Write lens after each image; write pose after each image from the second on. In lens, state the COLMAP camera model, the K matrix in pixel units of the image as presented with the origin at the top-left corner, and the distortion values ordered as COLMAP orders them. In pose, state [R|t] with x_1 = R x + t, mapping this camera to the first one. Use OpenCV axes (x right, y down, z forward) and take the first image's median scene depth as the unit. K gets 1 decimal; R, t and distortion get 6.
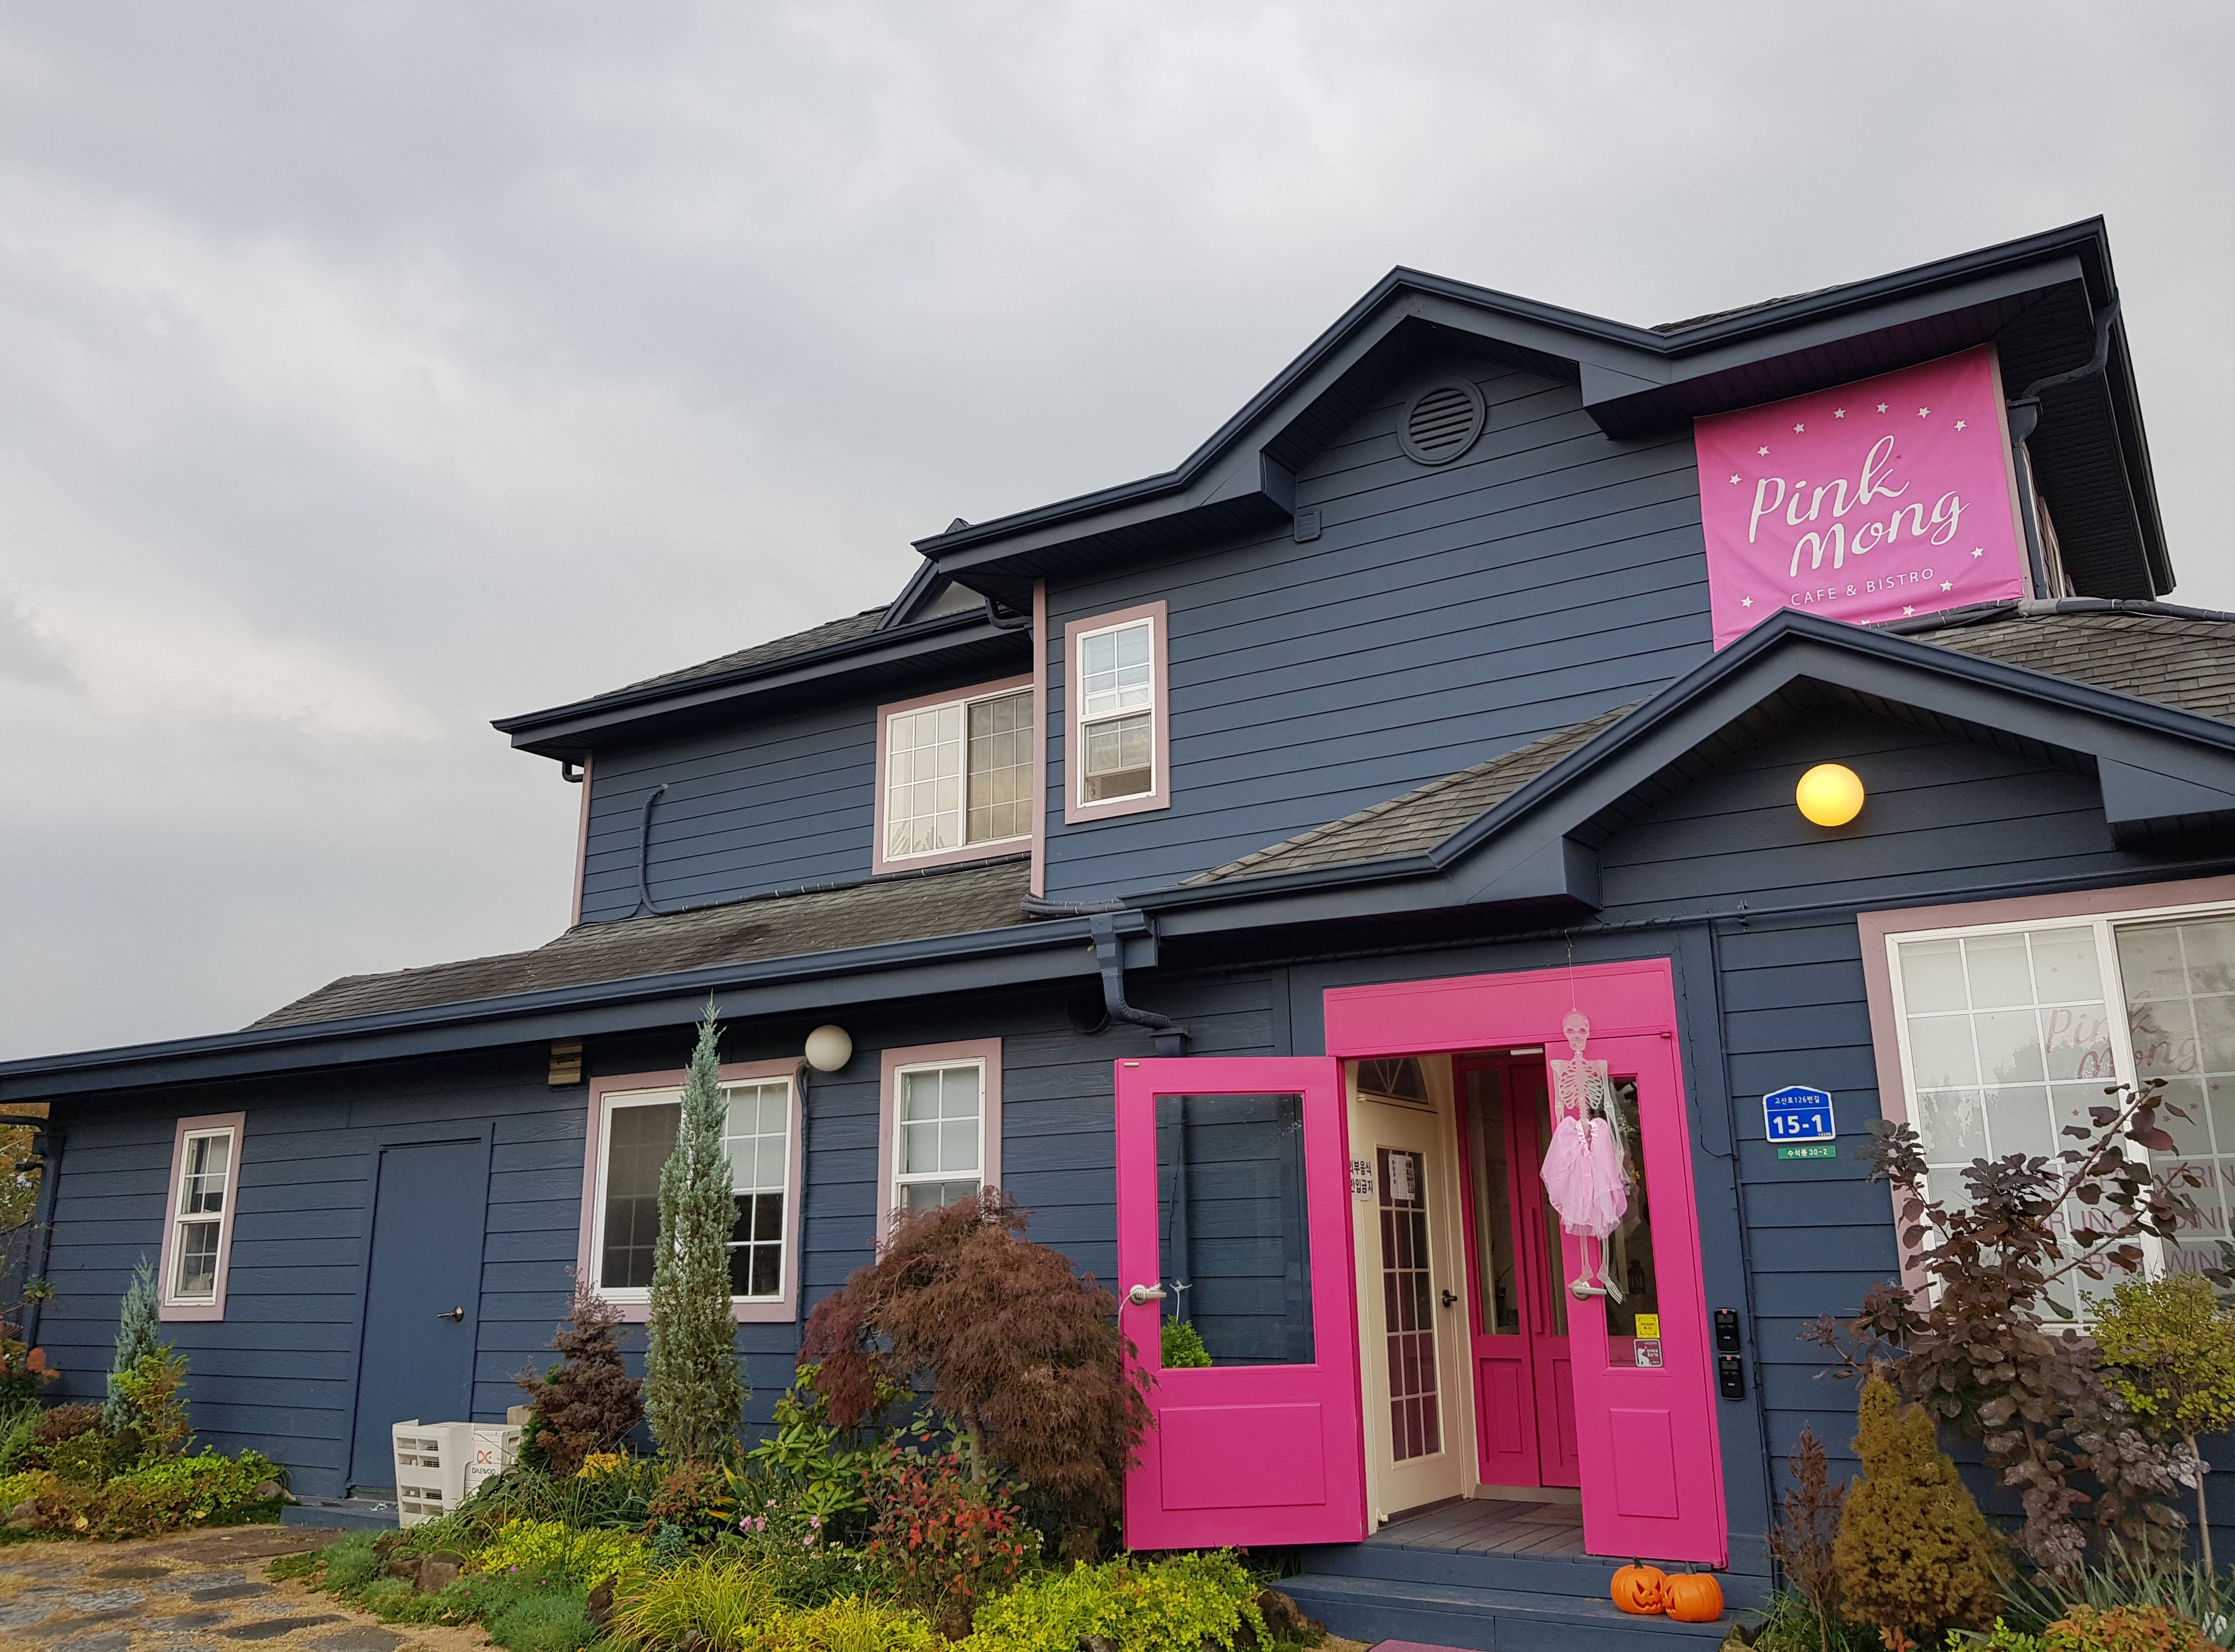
lens RADIAL K [[1824.1, 0, 1070.6], [0, 1824.1, 822.6], [0, 0, 1]] dist [0.085229, -0.164373]
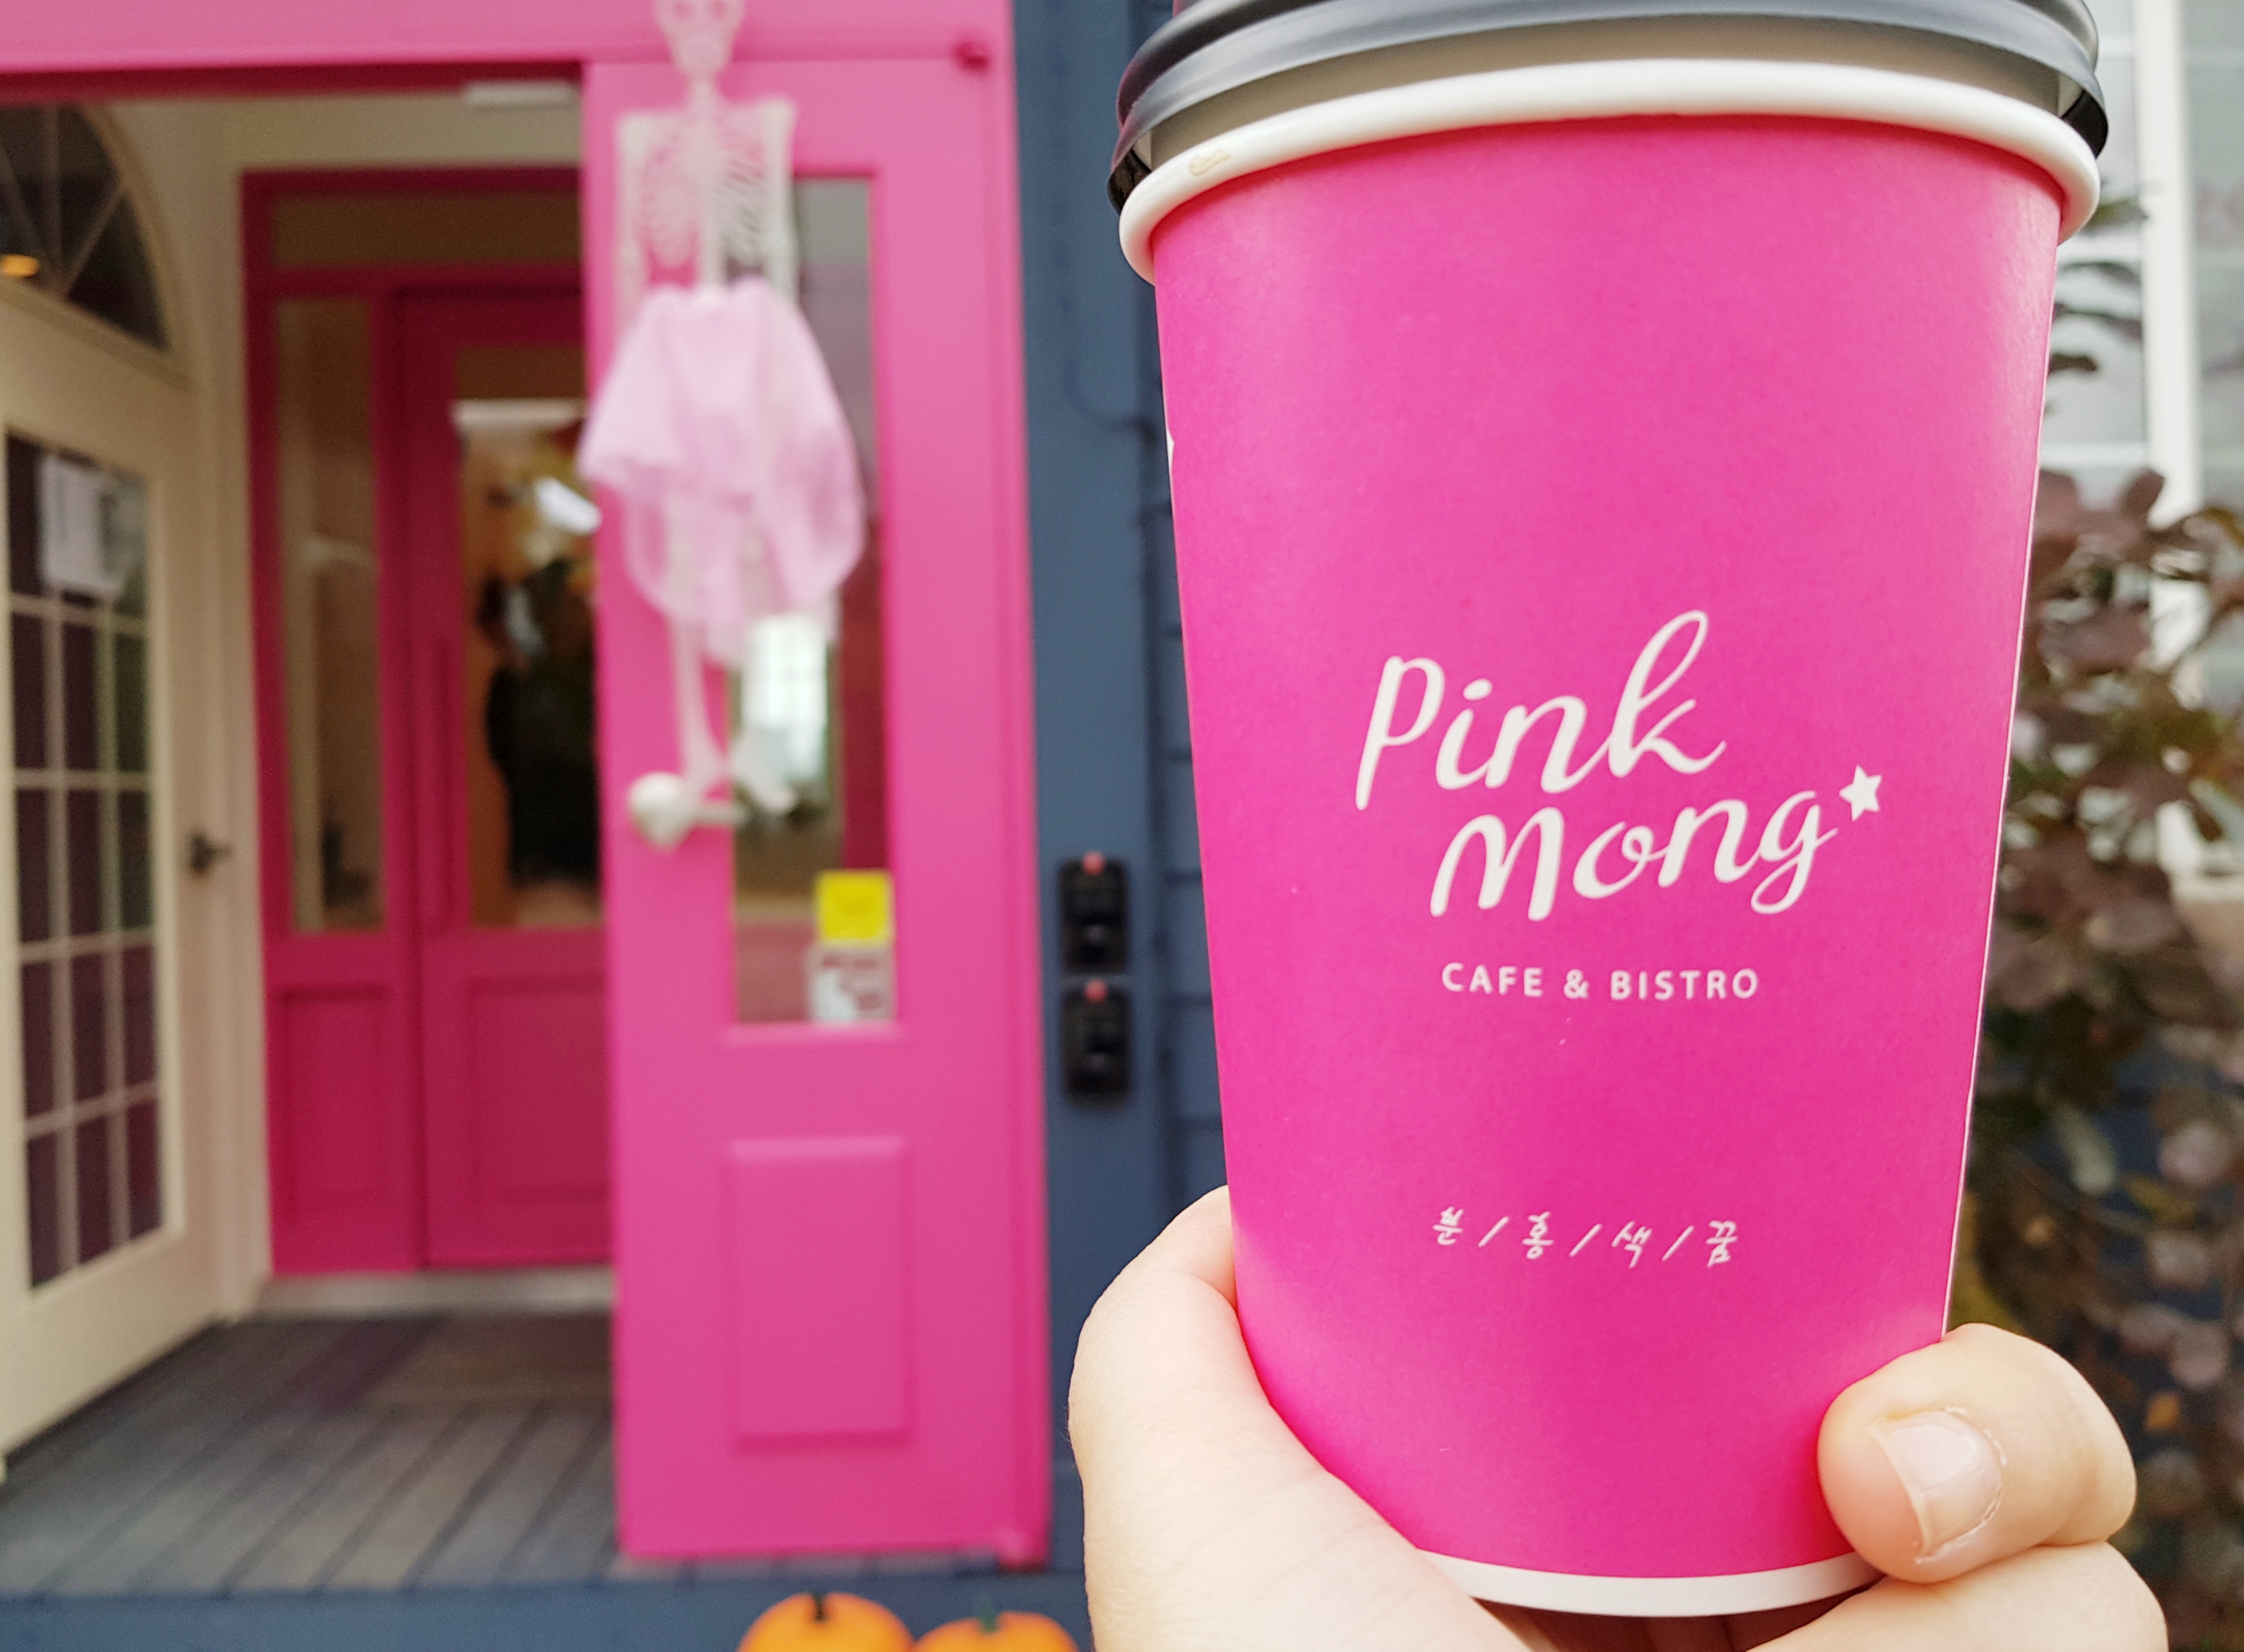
lens RADIAL K [[1831.3, 0, 1074.9], [0, 1831.3, 822.6], [0, 0, 1]] dist [0.085229, -0.164373]
pose [[0.794933, -0.011600, 0.606587, 0.118449], [-0.132423, 0.972393, 0.192136, 0.159184], [-0.592069, -0.233061, 0.771451, 0.610515]]
